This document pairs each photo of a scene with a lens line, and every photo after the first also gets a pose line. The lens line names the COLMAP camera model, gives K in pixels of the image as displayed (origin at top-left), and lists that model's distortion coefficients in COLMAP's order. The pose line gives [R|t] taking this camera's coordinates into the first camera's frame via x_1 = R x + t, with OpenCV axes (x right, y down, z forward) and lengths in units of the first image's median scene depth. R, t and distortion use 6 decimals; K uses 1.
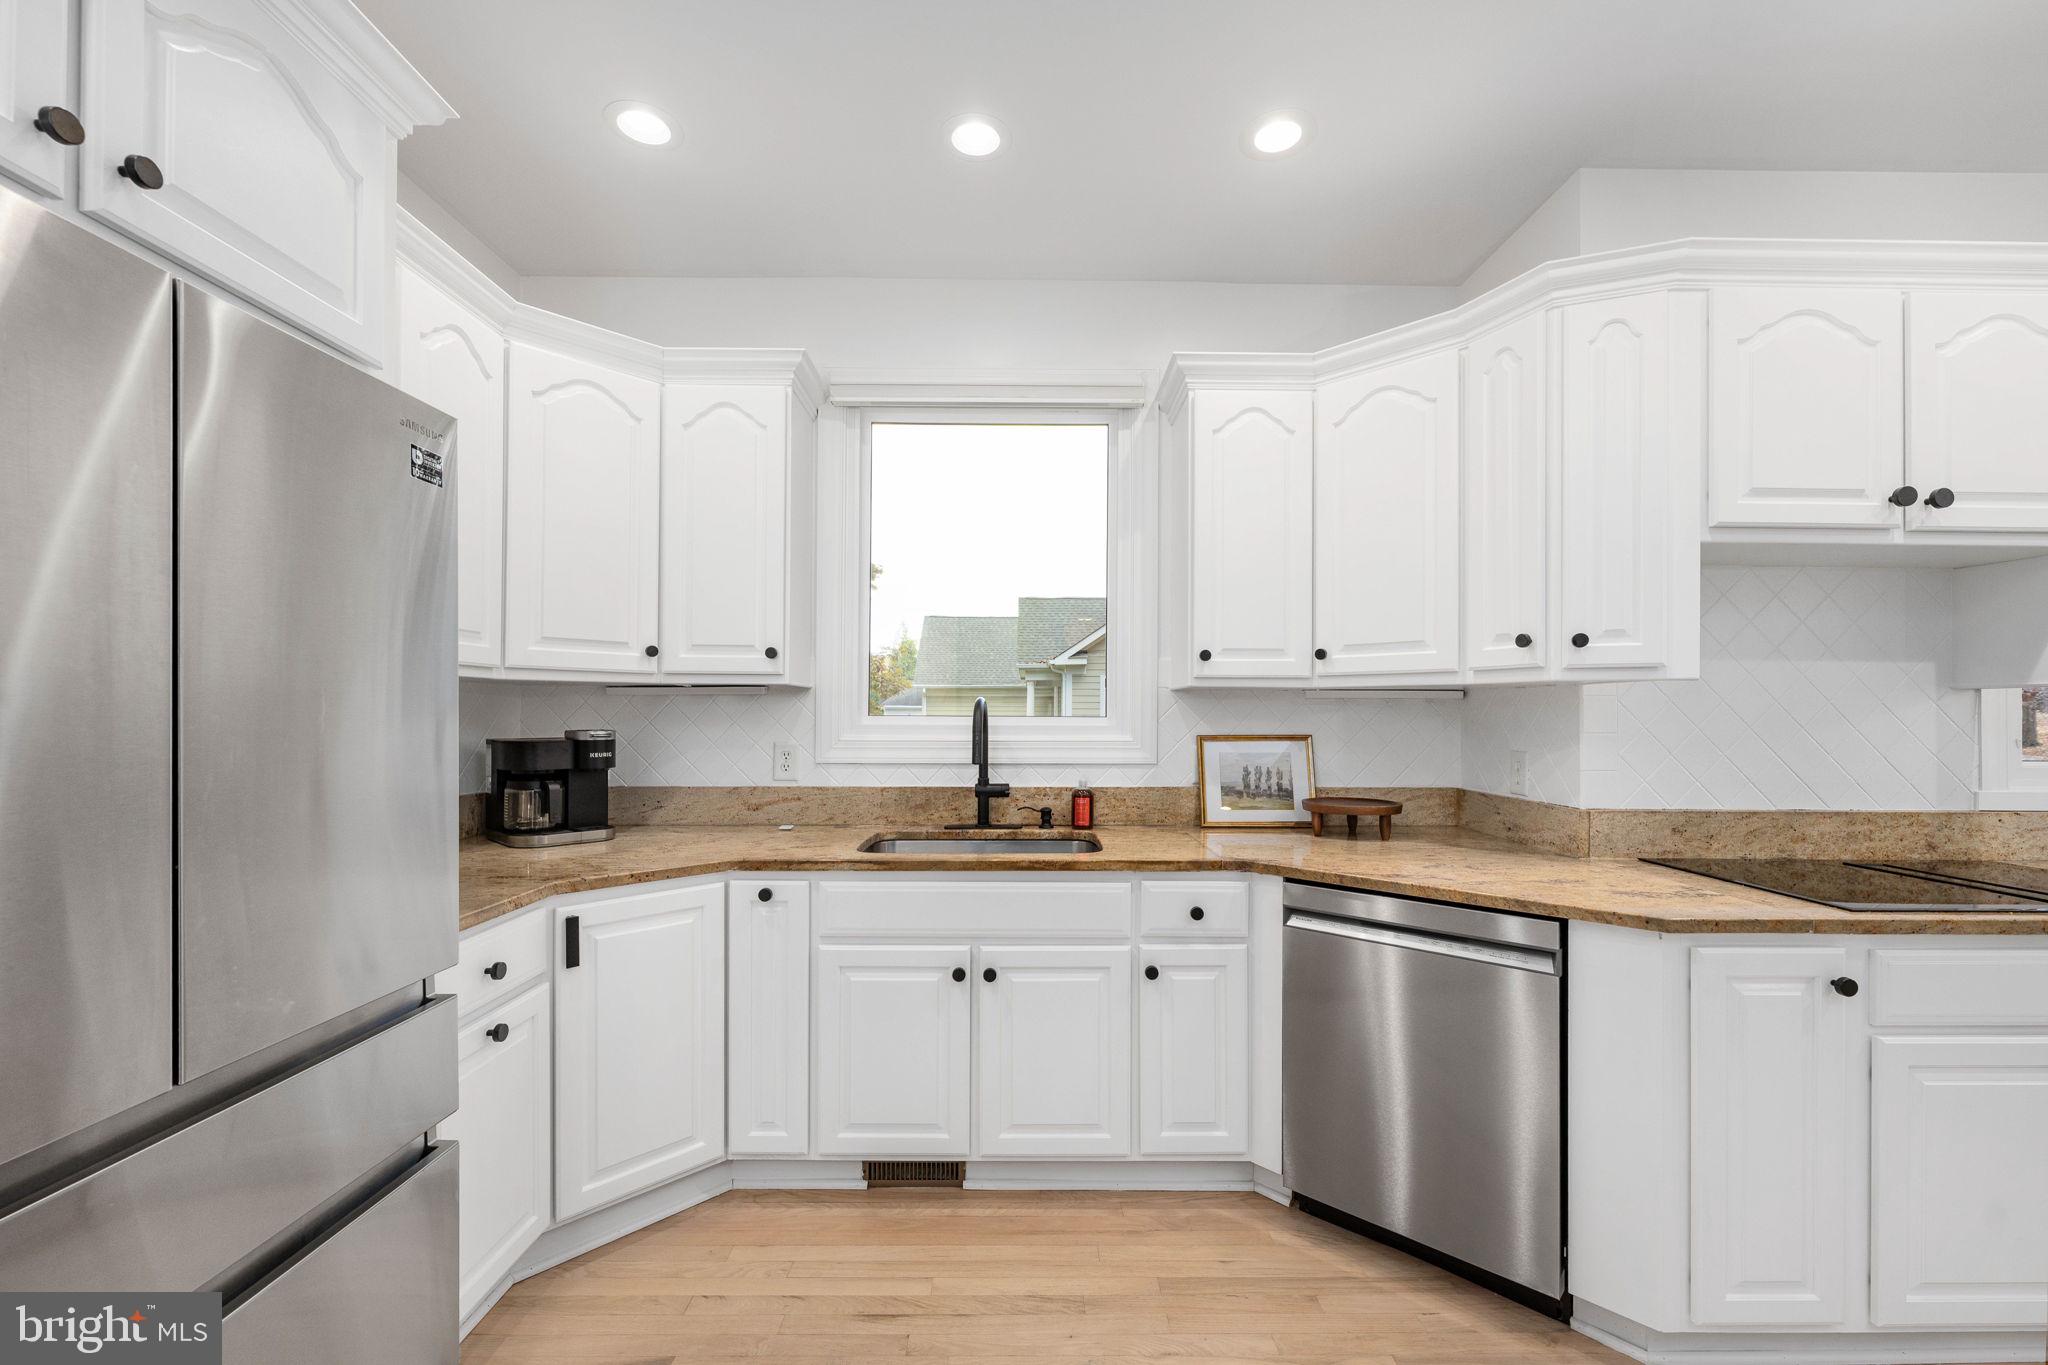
lens RADIAL K [[857.7, 0, 1024.0], [0, 857.7, 682.5], [0, 0, 1]] dist [0.002843, 0.000430]
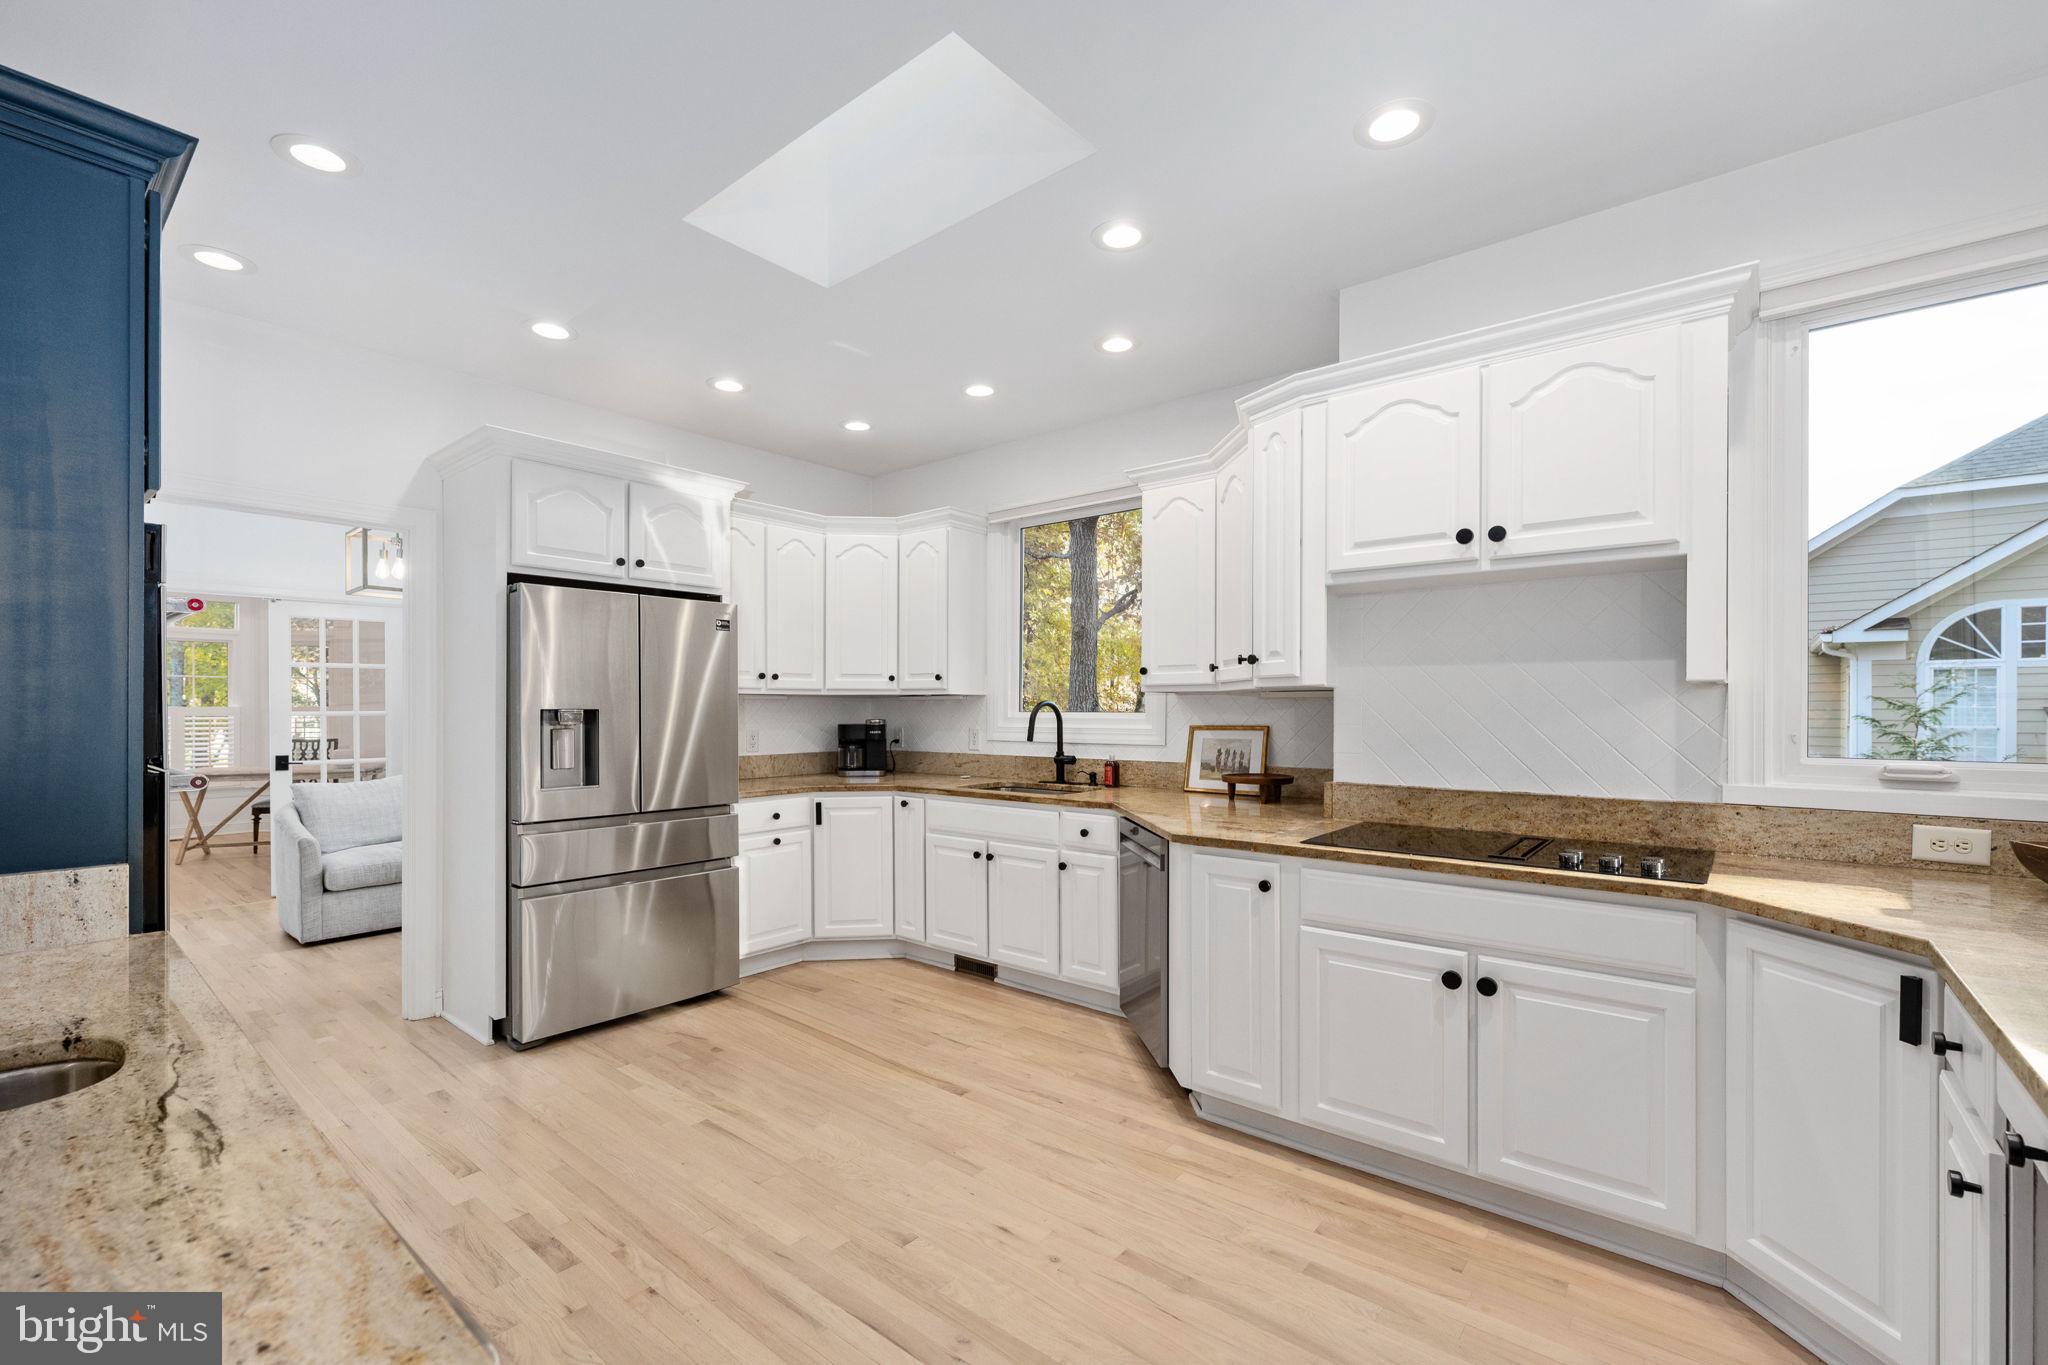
lens RADIAL K [[857.7, 0, 1024.0], [0, 857.7, 682.5], [0, 0, 1]] dist [0.002843, 0.000430]
pose [[0.772529, -0.022473, -0.634582, 1.008281], [0.024551, 0.999683, -0.005514, -0.009353], [0.634505, -0.011320, 0.772836, -0.288132]]
